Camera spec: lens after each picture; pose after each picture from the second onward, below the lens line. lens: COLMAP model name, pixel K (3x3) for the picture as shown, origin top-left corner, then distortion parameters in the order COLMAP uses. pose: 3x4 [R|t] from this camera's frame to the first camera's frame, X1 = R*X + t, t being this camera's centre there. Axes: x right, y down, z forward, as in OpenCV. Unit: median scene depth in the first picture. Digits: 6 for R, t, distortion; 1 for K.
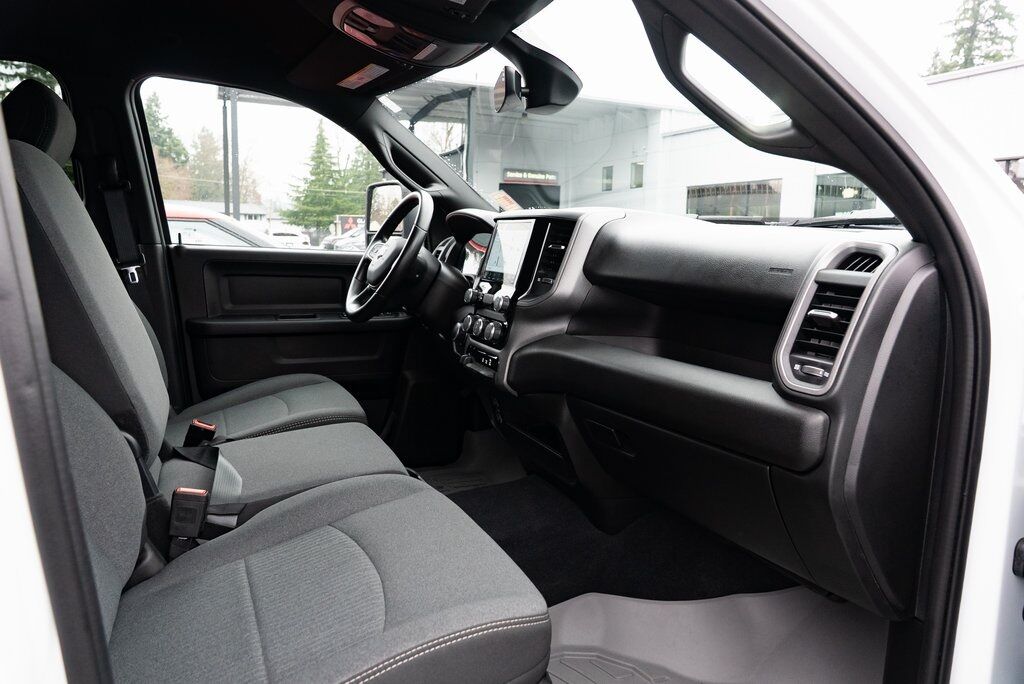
lens RADIAL K [[698.5, 0, 514.0], [0, 698.5, 356.9], [0, 0, 1]] dist [-0.033552, 0.019280]
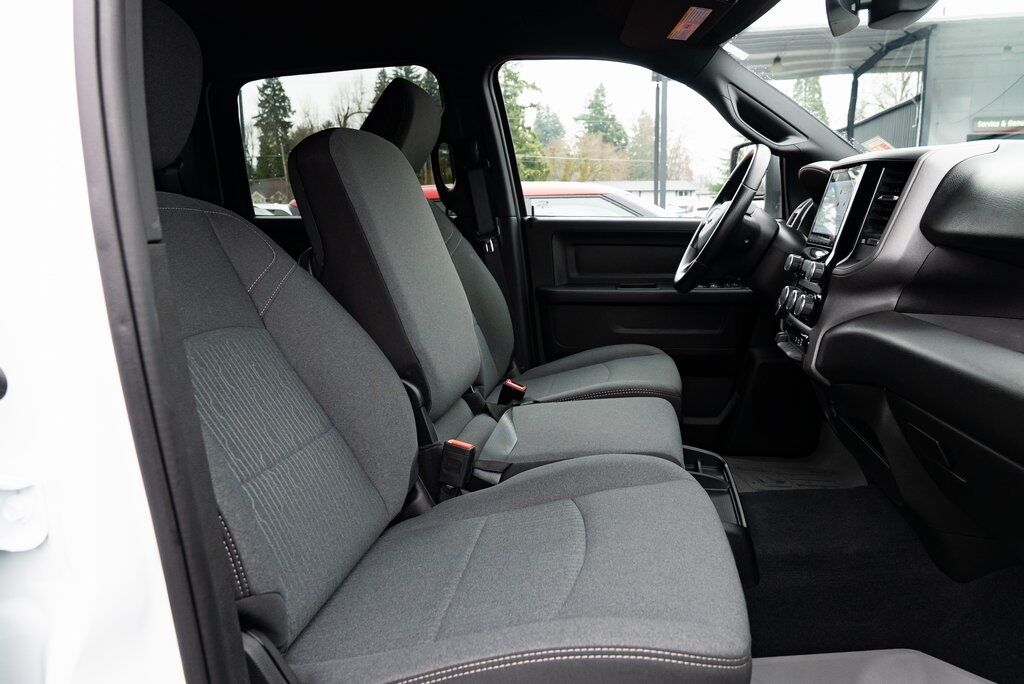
lens RADIAL K [[698.5, 0, 517.4], [0, 698.5, 349.3], [0, 0, 1]] dist [-0.033552, 0.019280]
pose [[0.825690, 0.065674, -0.560288, 0.155752], [-0.051969, 0.997832, 0.040374, 0.000511], [0.561725, -0.004219, 0.827313, 0.127641]]
